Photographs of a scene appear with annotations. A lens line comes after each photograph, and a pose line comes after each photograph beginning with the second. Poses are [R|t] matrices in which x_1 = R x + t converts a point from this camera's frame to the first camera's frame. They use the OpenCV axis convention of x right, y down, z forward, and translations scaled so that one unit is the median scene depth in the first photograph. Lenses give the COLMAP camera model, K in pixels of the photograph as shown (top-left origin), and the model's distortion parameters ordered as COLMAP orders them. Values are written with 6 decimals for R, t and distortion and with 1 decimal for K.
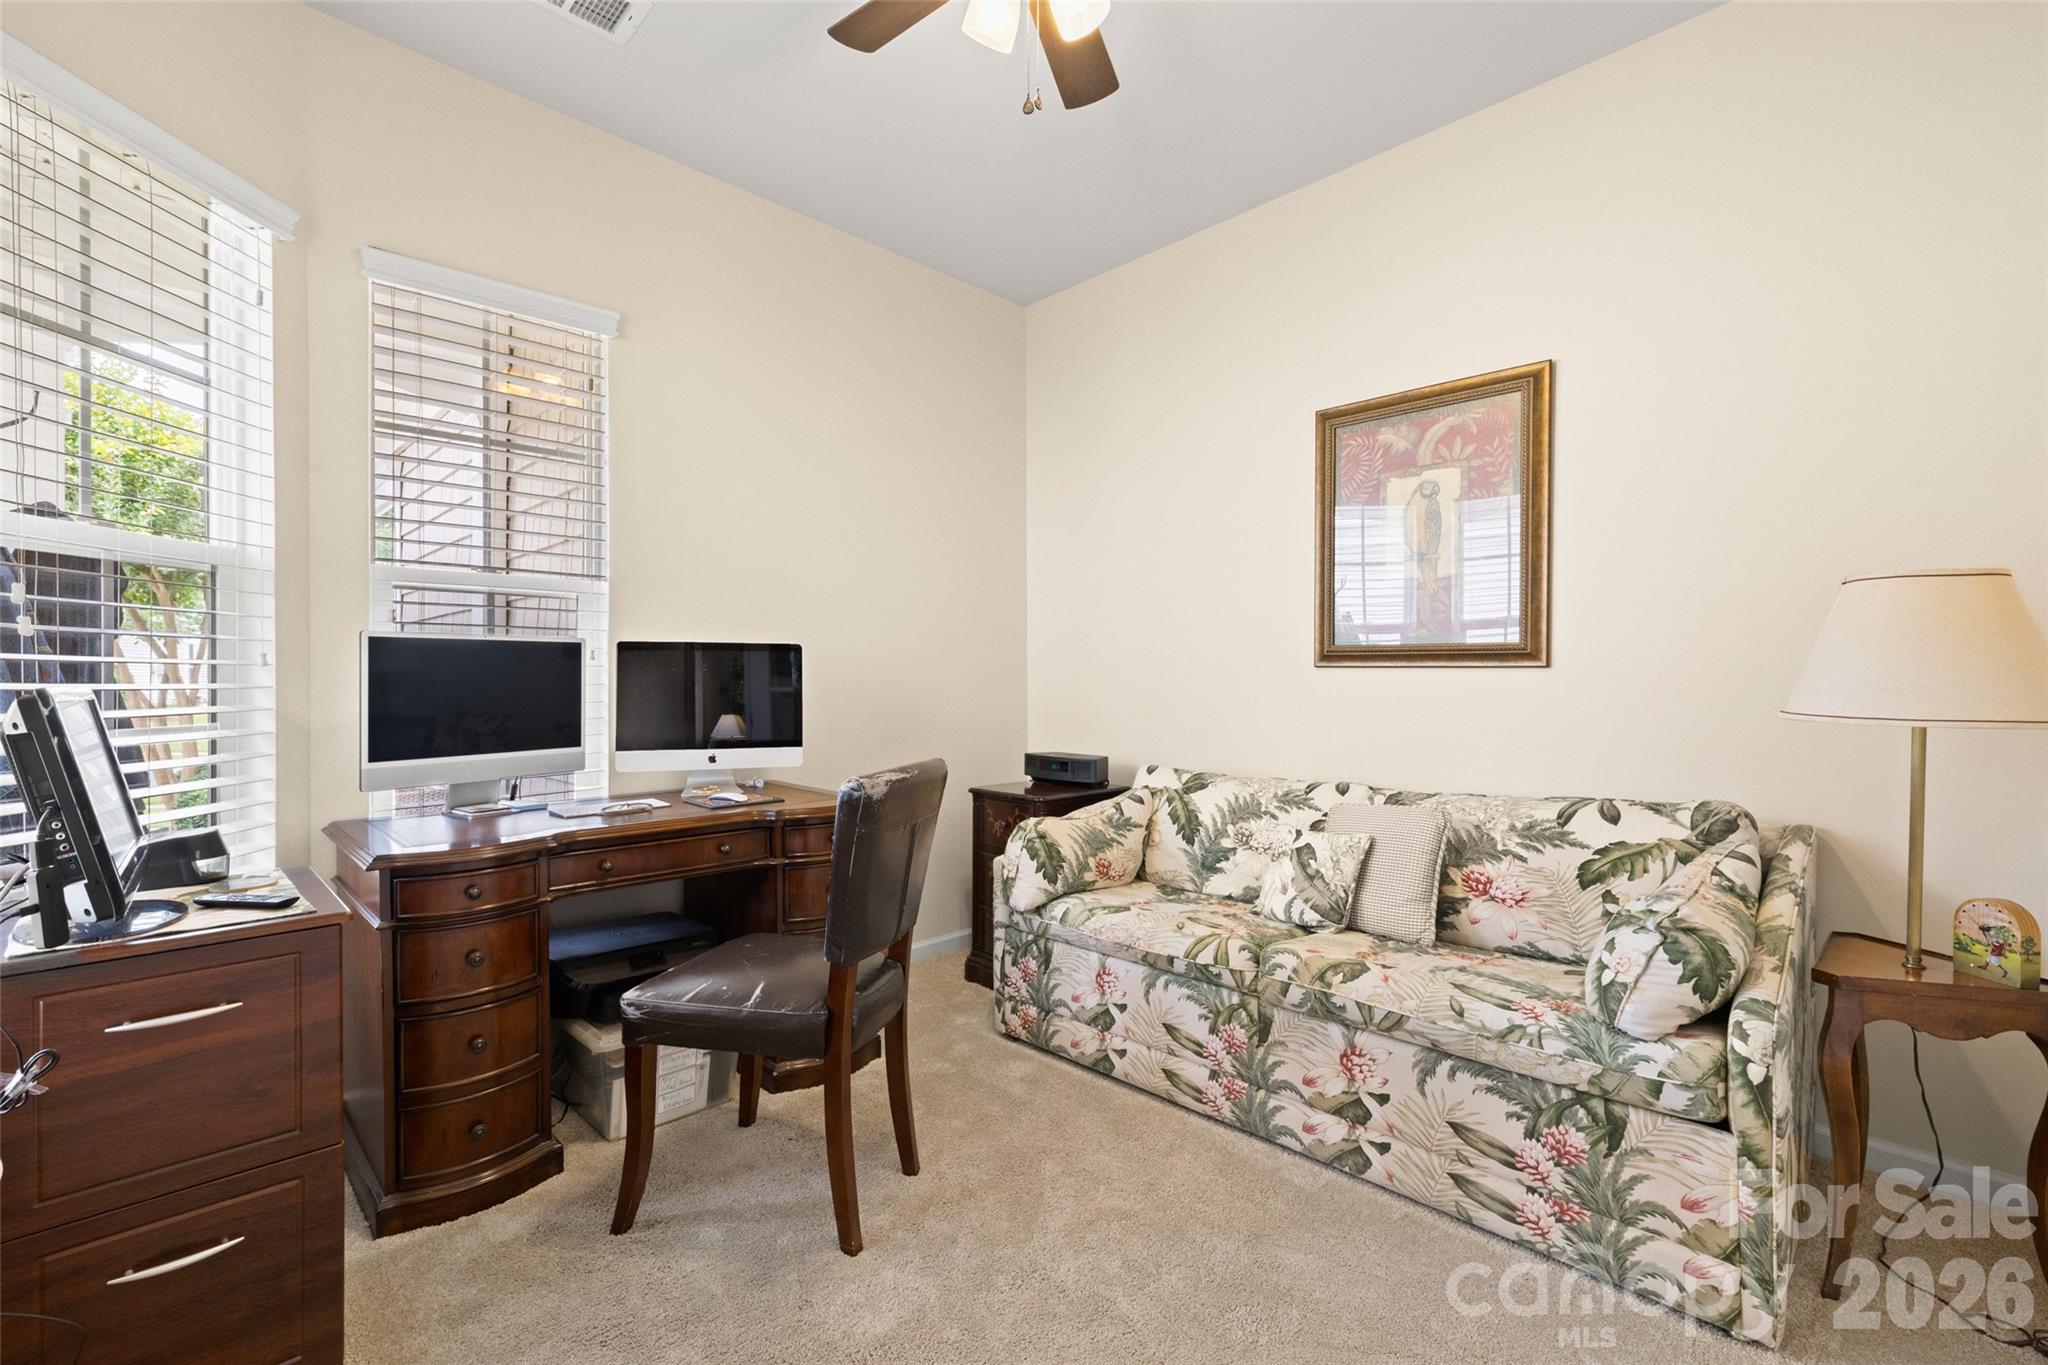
lens RADIAL K [[873.4, 0, 1023.8], [0, 873.4, 696.5], [0, 0, 1]] dist [0.002641, -0.000035]
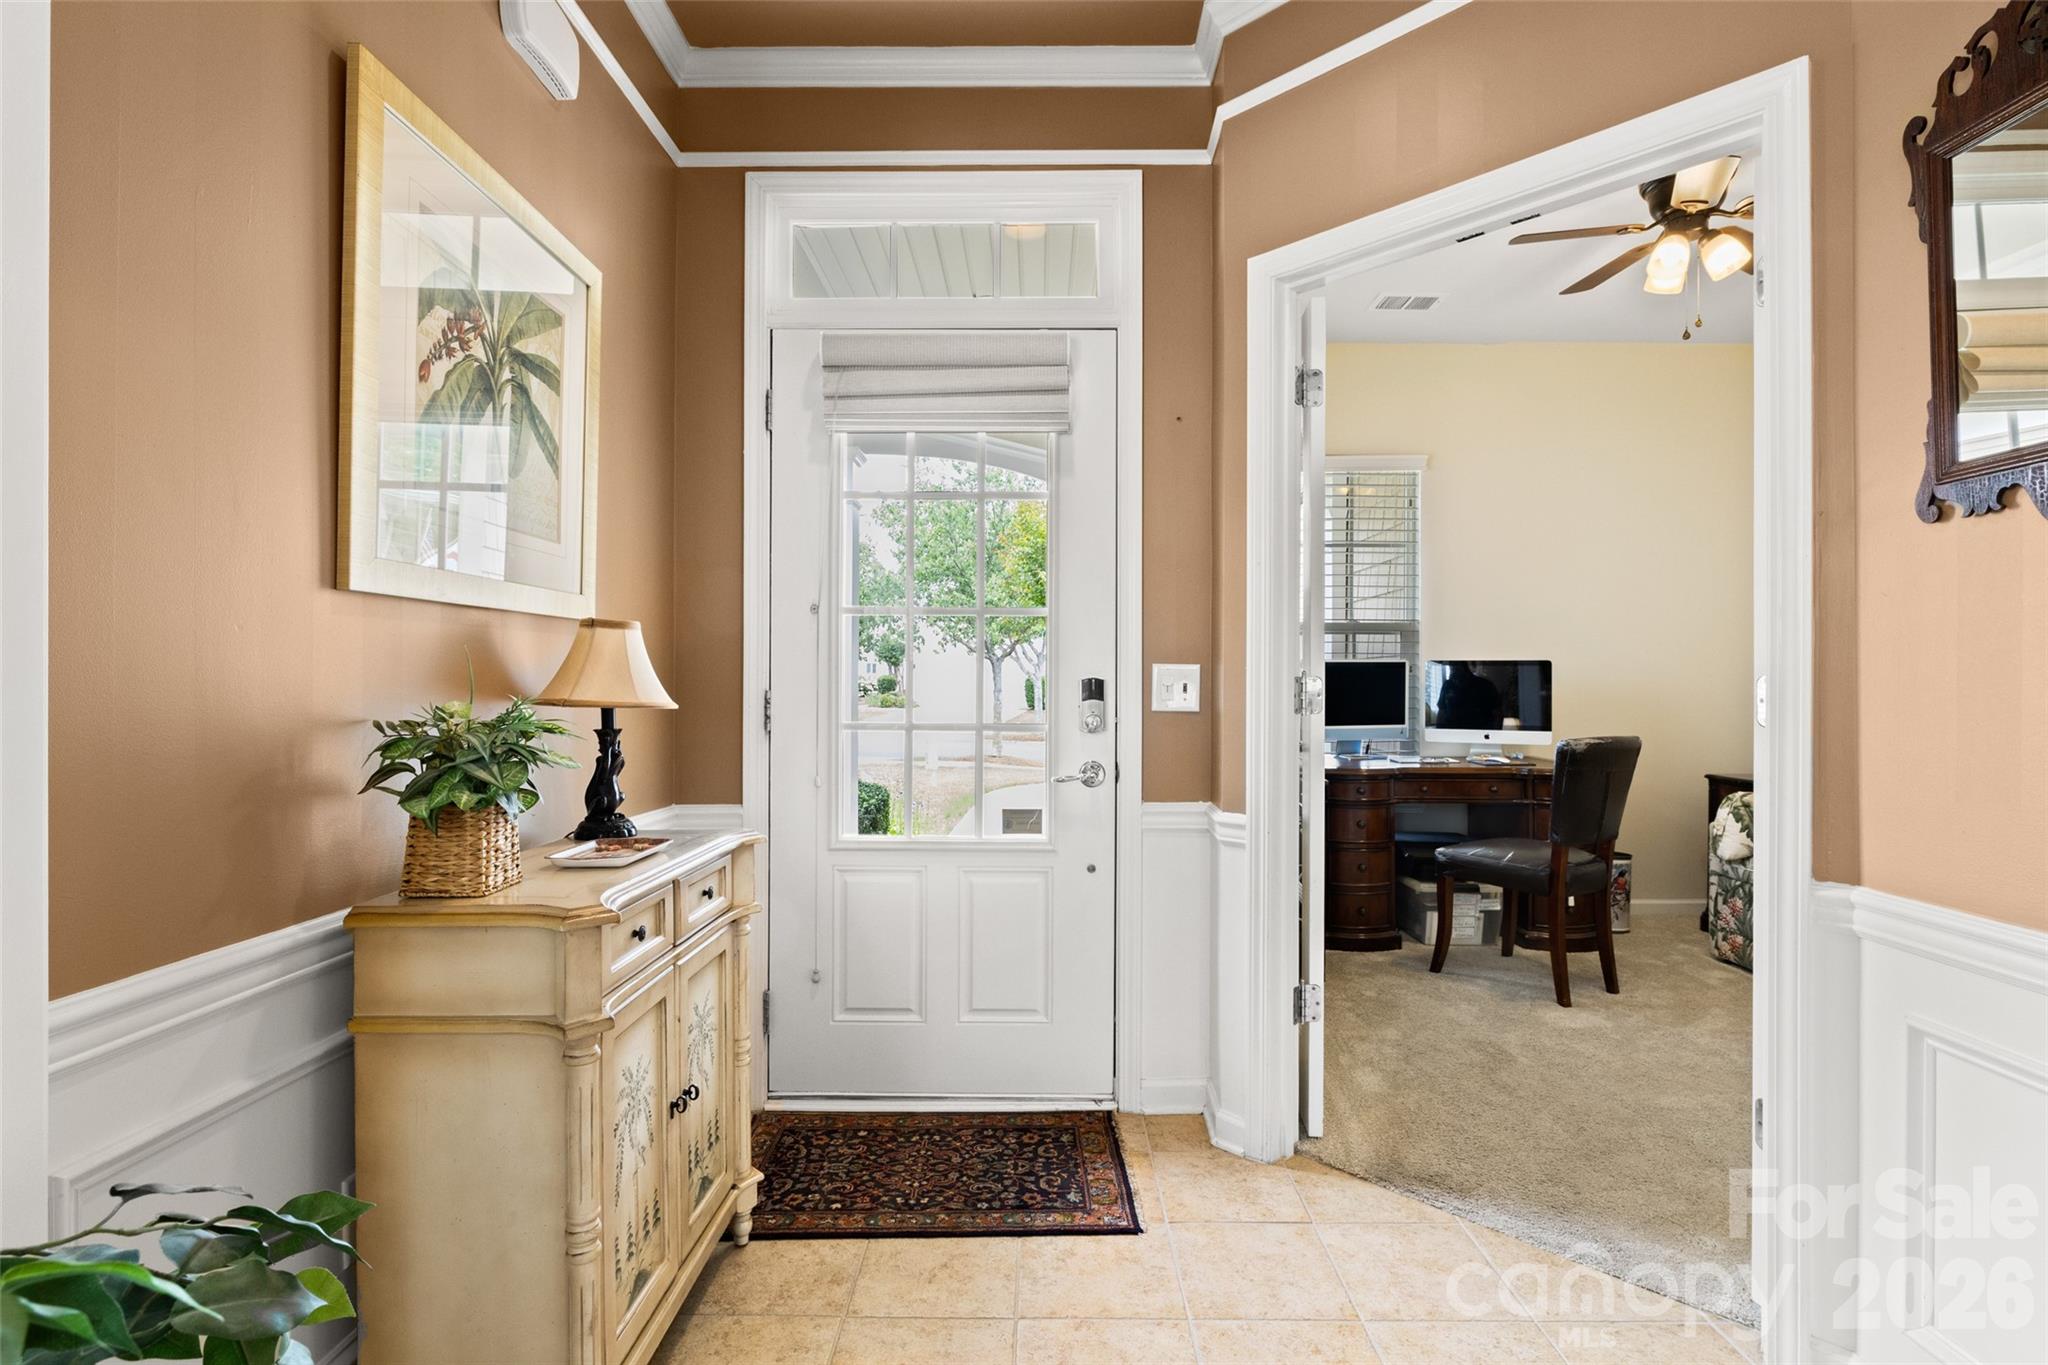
lens RADIAL K [[971.6, 0, 1026.6], [0, 971.6, 678.5], [0, 0, 1]] dist [-0.008460, 0.000782]
pose [[0.701303, -0.004406, -0.712849, 0.305526], [-0.013873, 0.999707, -0.019827, 0.013773], [0.712728, 0.023794, 0.701037, -0.811519]]
